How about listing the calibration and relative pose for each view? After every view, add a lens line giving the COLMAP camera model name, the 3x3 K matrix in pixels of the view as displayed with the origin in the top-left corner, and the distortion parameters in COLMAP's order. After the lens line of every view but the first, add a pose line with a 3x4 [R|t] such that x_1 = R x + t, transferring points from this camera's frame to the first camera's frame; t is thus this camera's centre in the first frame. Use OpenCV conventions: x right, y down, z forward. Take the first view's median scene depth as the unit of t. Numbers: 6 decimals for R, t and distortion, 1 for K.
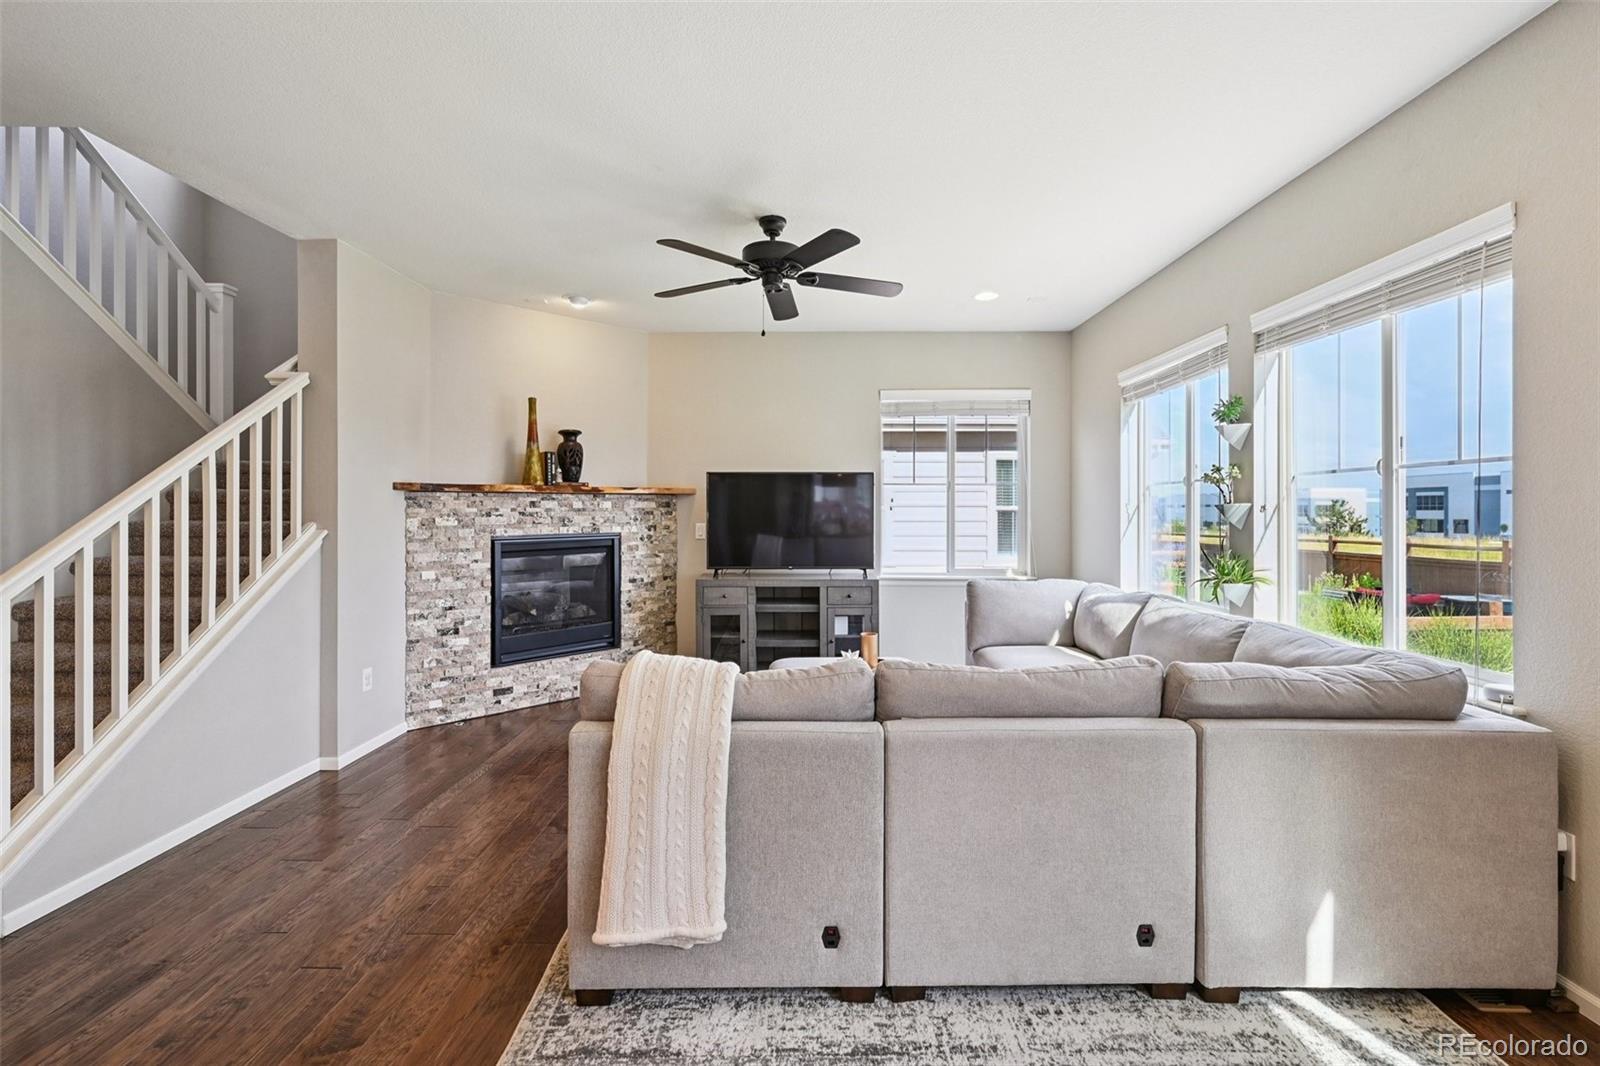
lens RADIAL K [[692.4, 0, 811.2], [0, 692.4, 509.5], [0, 0, 1]] dist [0.007398, -0.000323]
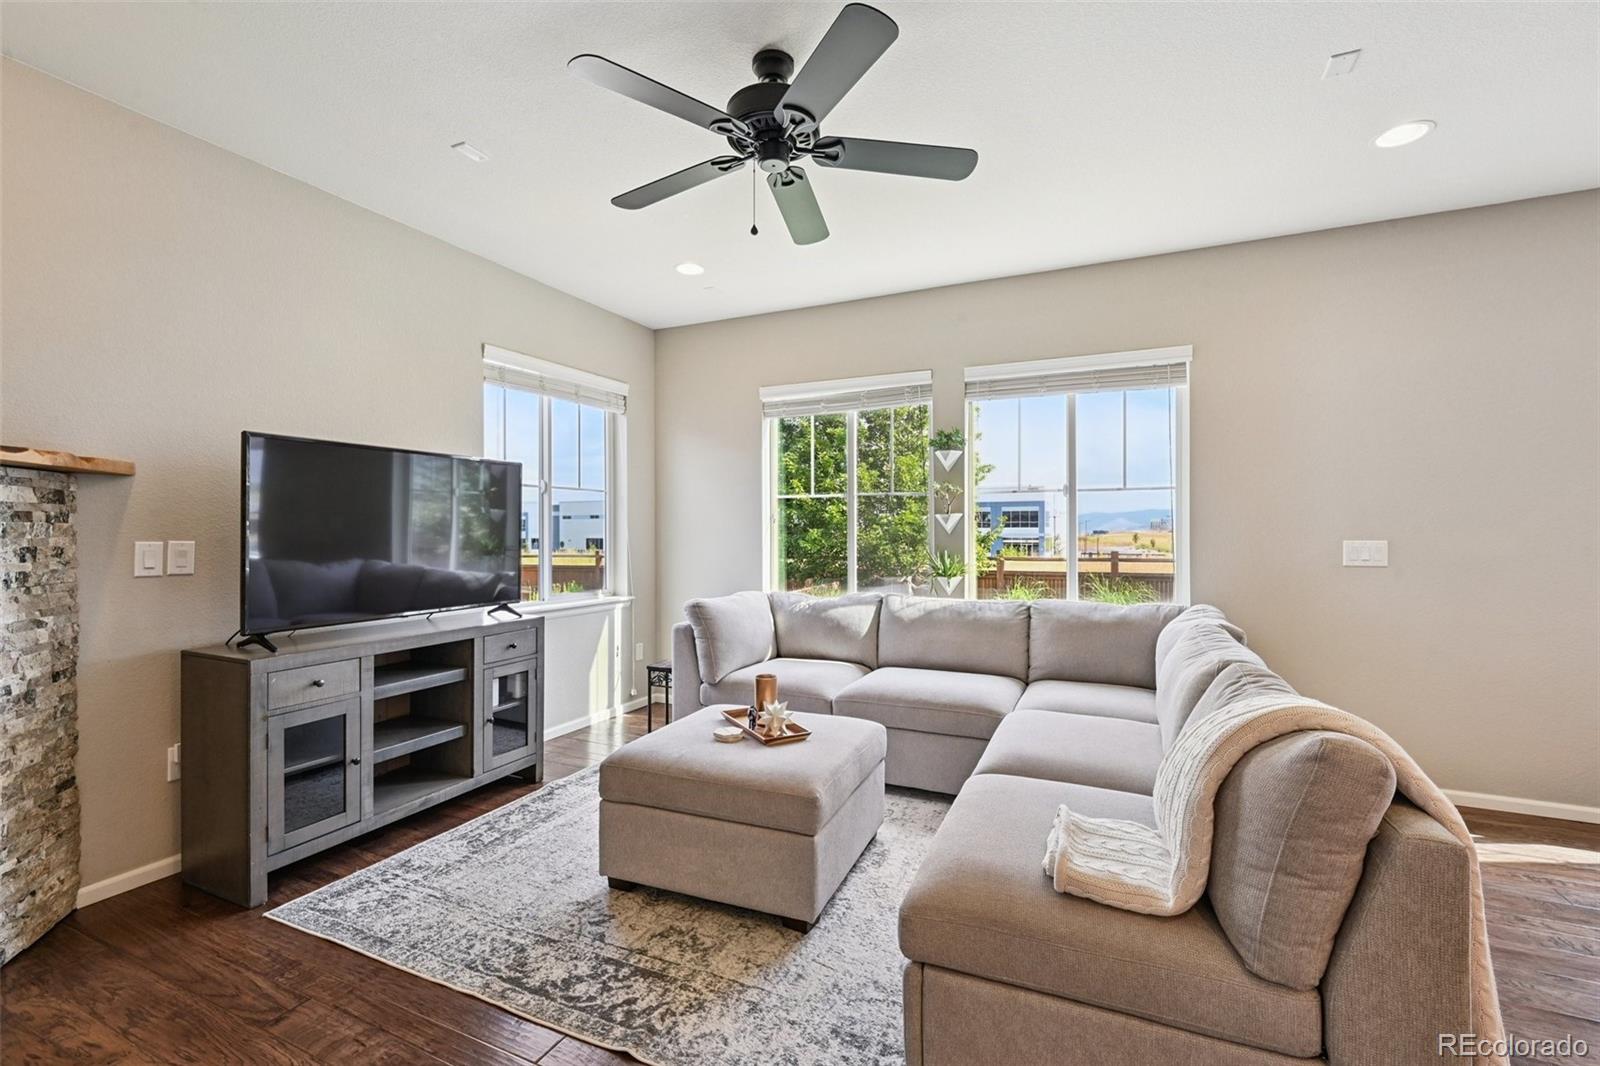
lens RADIAL K [[692.4, 0, 795.1], [0, 692.4, 535.4], [0, 0, 1]] dist [0.007398, -0.000323]
pose [[0.433116, -0.006996, 0.901311, -0.471688], [0.001134, 0.999973, 0.007217, 0.016029], [-0.901337, -0.002103, 0.433113, 0.515988]]
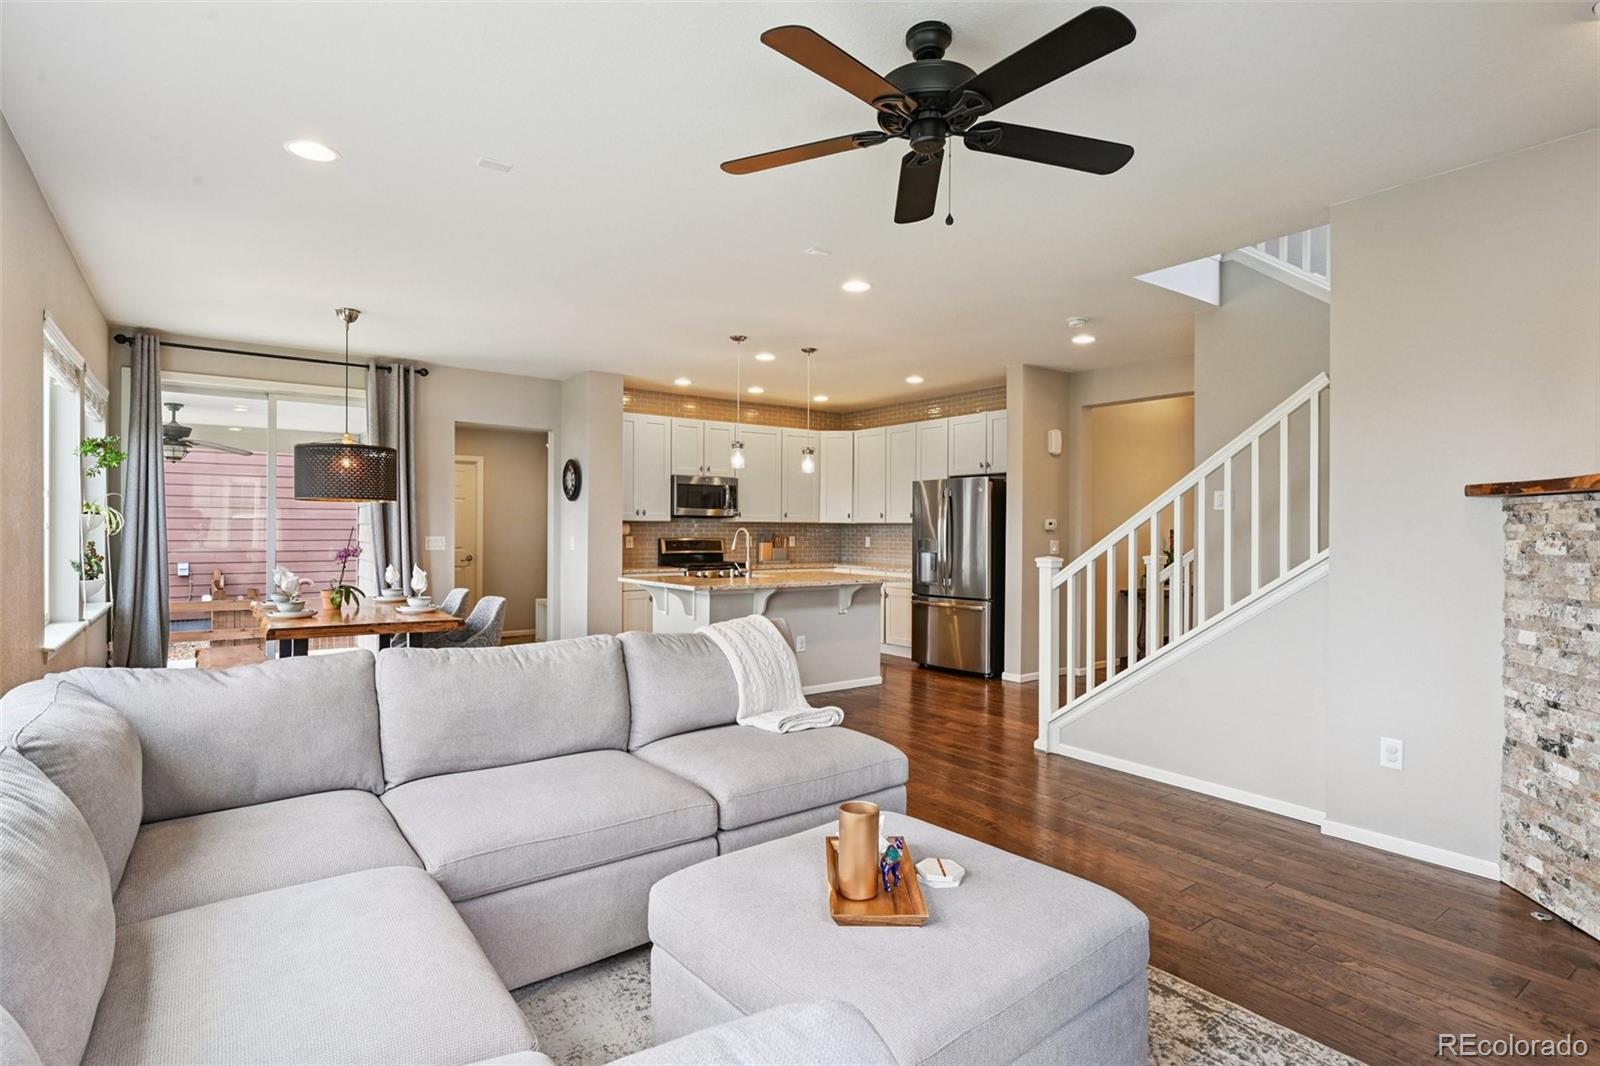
lens RADIAL K [[811.1, 0, 806.3], [0, 811.1, 531.7], [0, 0, 1]] dist [0.001067, 0.000145]
pose [[-0.799246, -0.003927, -0.600991, 0.327882], [-0.007910, 0.999961, 0.003985, 0.006366], [0.600952, 0.007939, -0.799246, 1.106277]]
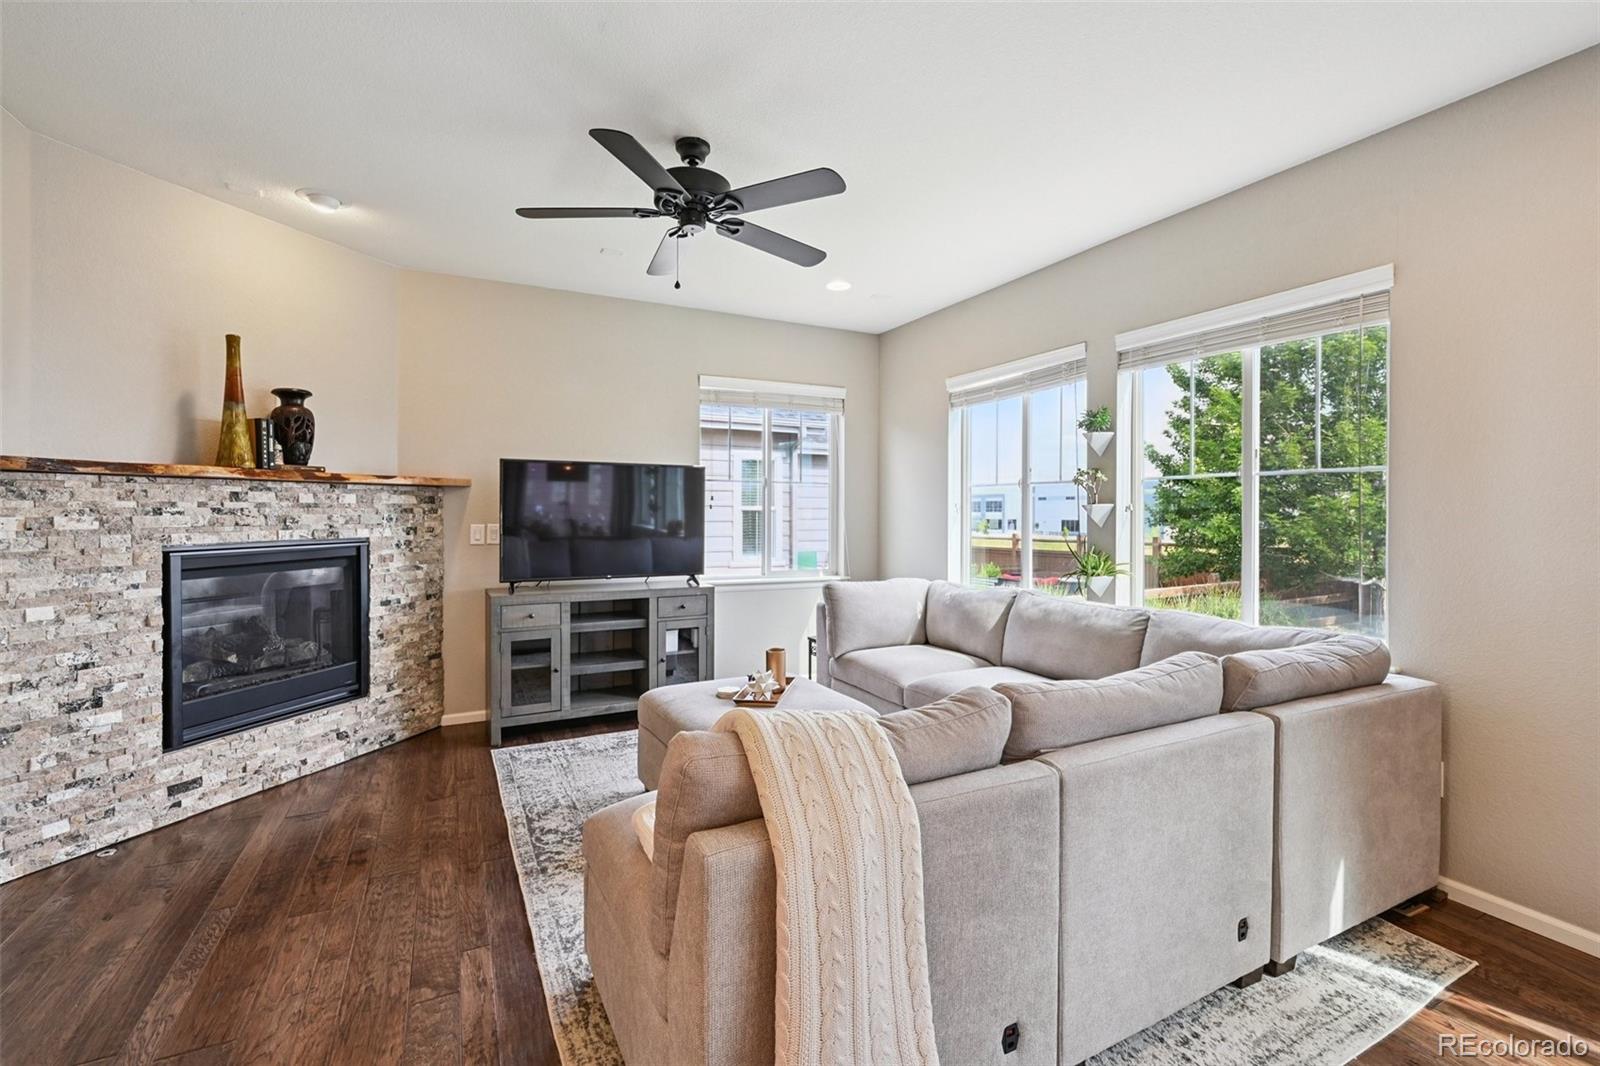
lens RADIAL K [[692.4, 0, 805.6], [0, 692.4, 518.4], [0, 0, 1]] dist [0.007398, -0.000323]
pose [[0.890624, -0.000473, 0.454740, -0.226674], [-0.004987, 0.999929, 0.010806, 0.003573], [-0.454713, -0.011892, 0.890559, 0.165785]]
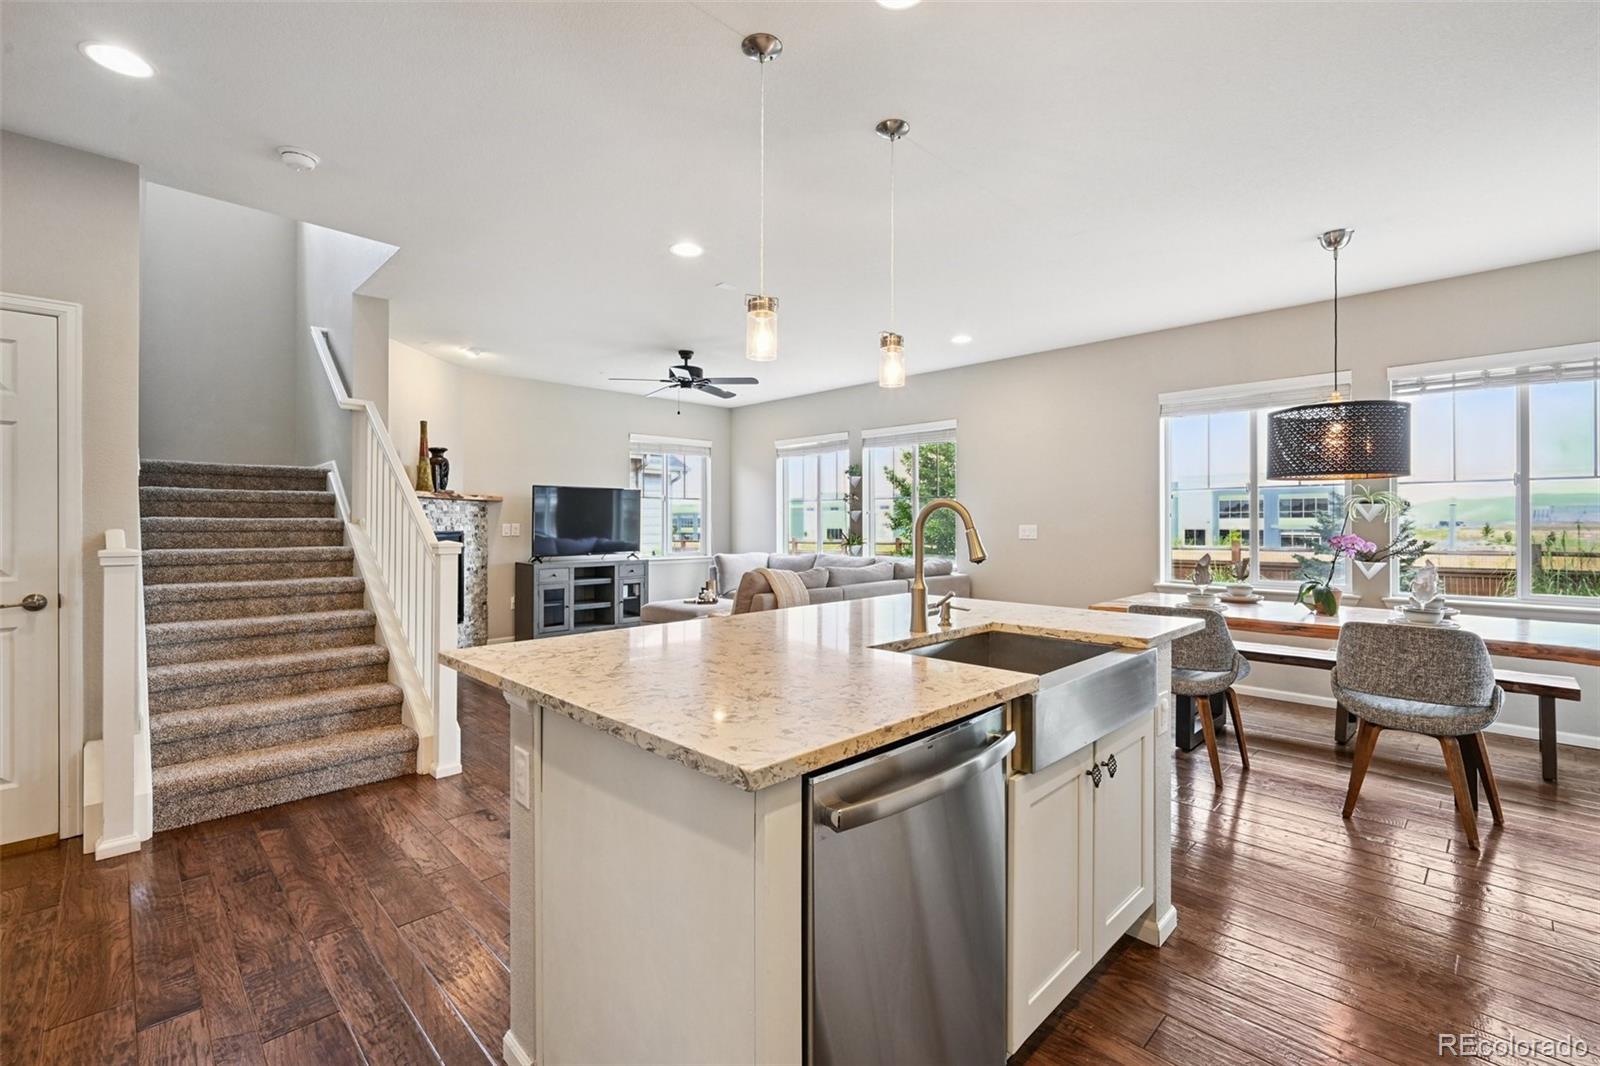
lens RADIAL K [[692.4, 0, 796.7], [0, 692.4, 516.7], [0, 0, 1]] dist [0.007398, -0.000323]
pose [[0.708016, 0.004214, 0.706184, -0.838185], [0.001146, 0.999974, -0.007116, 0.019909], [-0.706196, 0.005848, 0.707993, -0.357108]]
